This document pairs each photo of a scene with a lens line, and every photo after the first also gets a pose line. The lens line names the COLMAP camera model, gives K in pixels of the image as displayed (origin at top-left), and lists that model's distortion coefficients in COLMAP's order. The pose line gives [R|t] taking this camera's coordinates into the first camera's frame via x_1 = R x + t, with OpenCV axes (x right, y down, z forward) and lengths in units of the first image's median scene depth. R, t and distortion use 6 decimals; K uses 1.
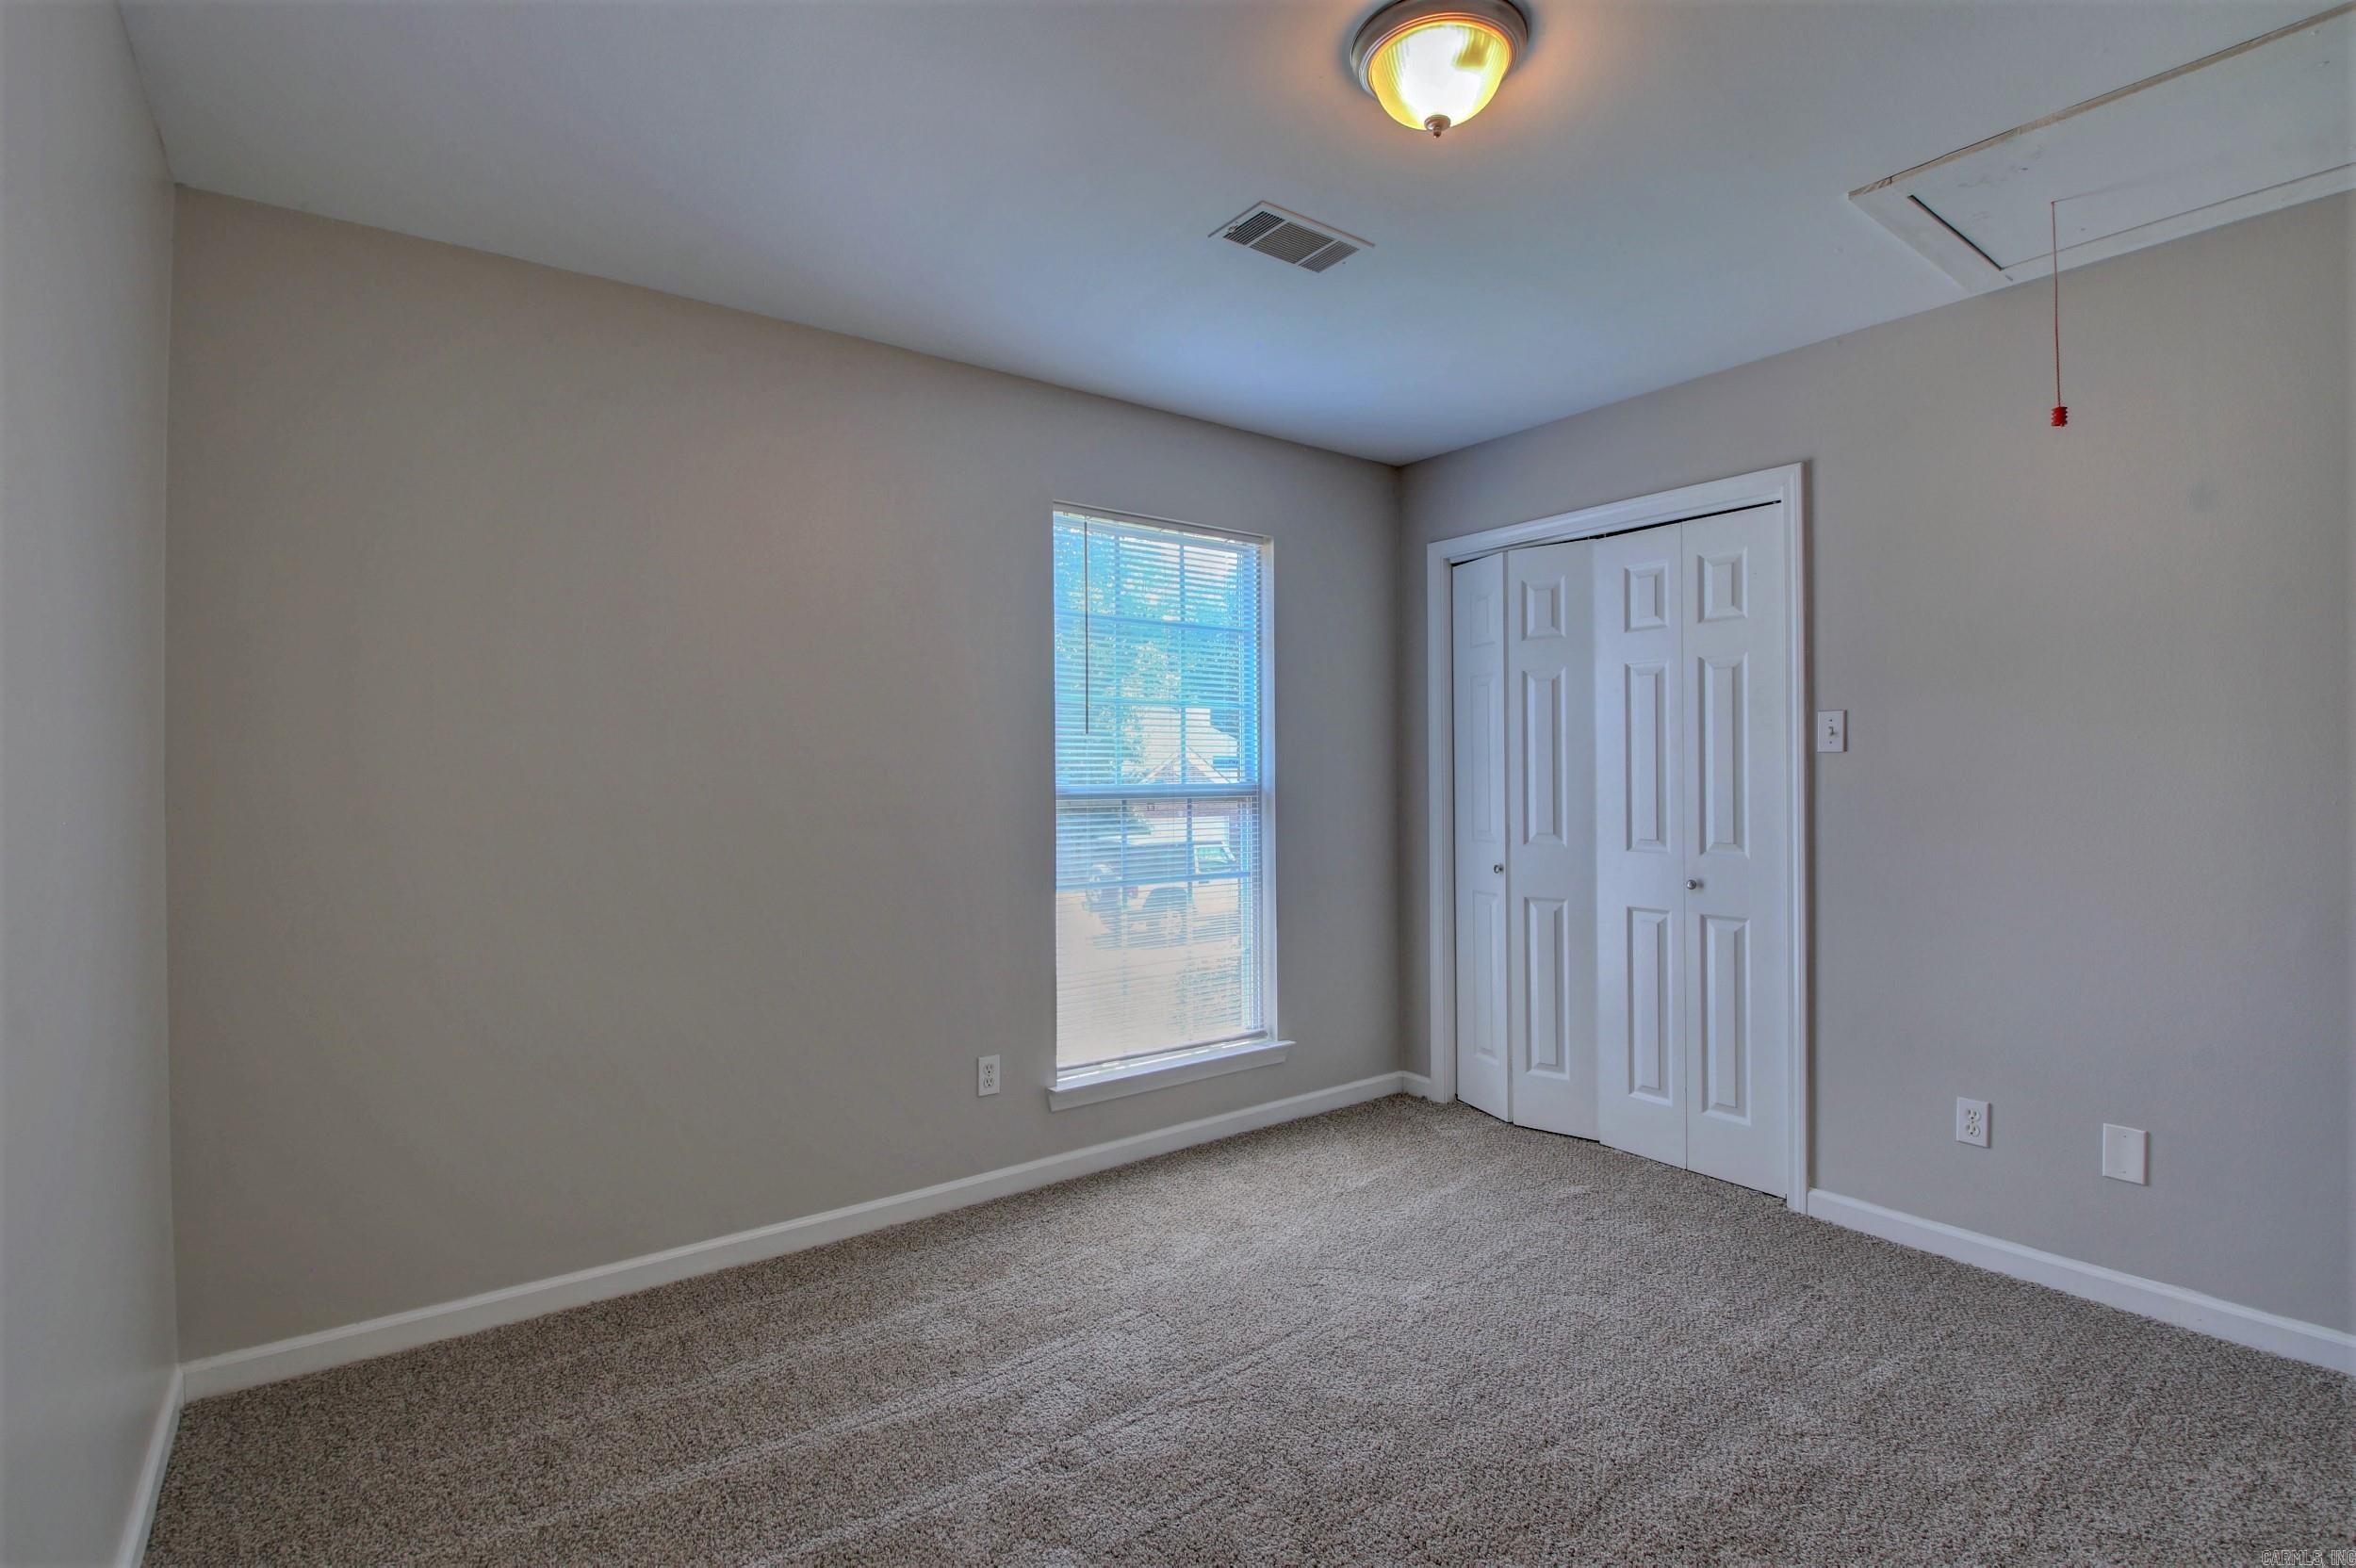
lens RADIAL K [[1101.5, 0, 1222.0], [0, 1101.5, 764.5], [0, 0, 1]] dist [-0.019782, -0.000376]
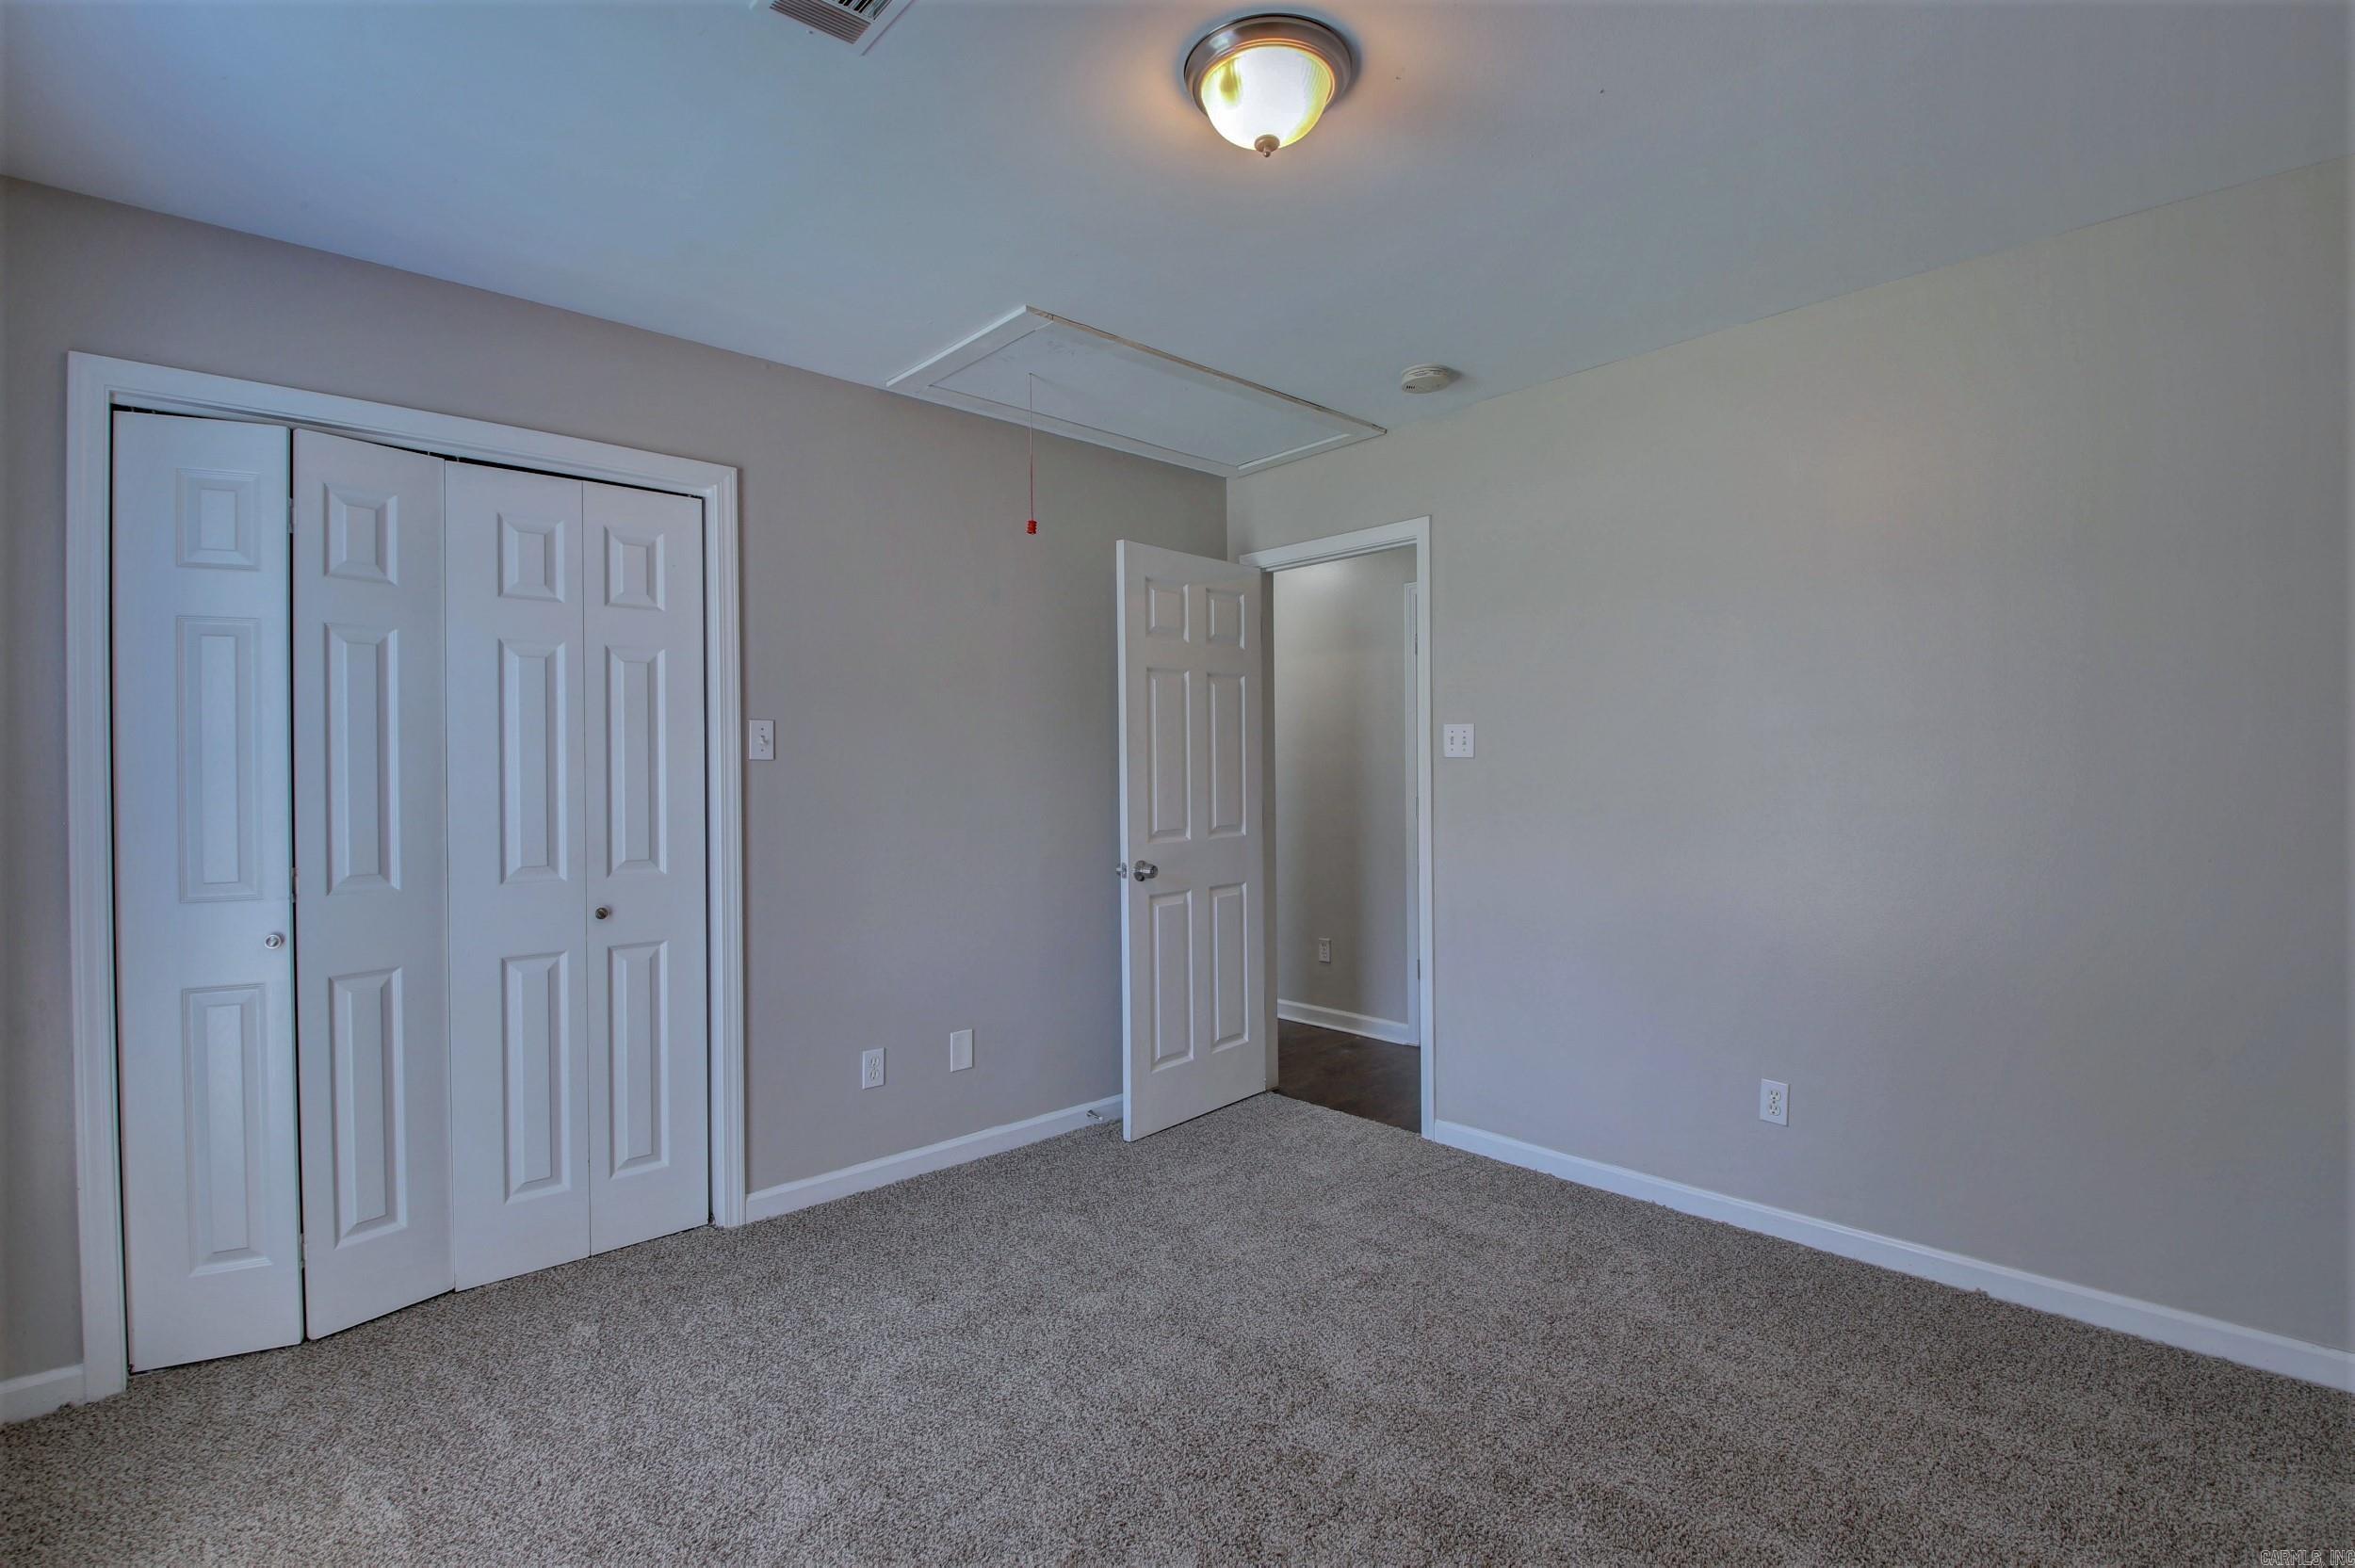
lens RADIAL K [[1073.9, 0, 1186.9], [0, 1073.9, 772.8], [0, 0, 1]] dist [-0.028348, -0.000832]
pose [[-0.090332, 0.007013, 0.995887, -0.442276], [0.002808, 0.999973, -0.006787, 0.008036], [-0.995908, 0.002183, -0.090349, 0.645245]]
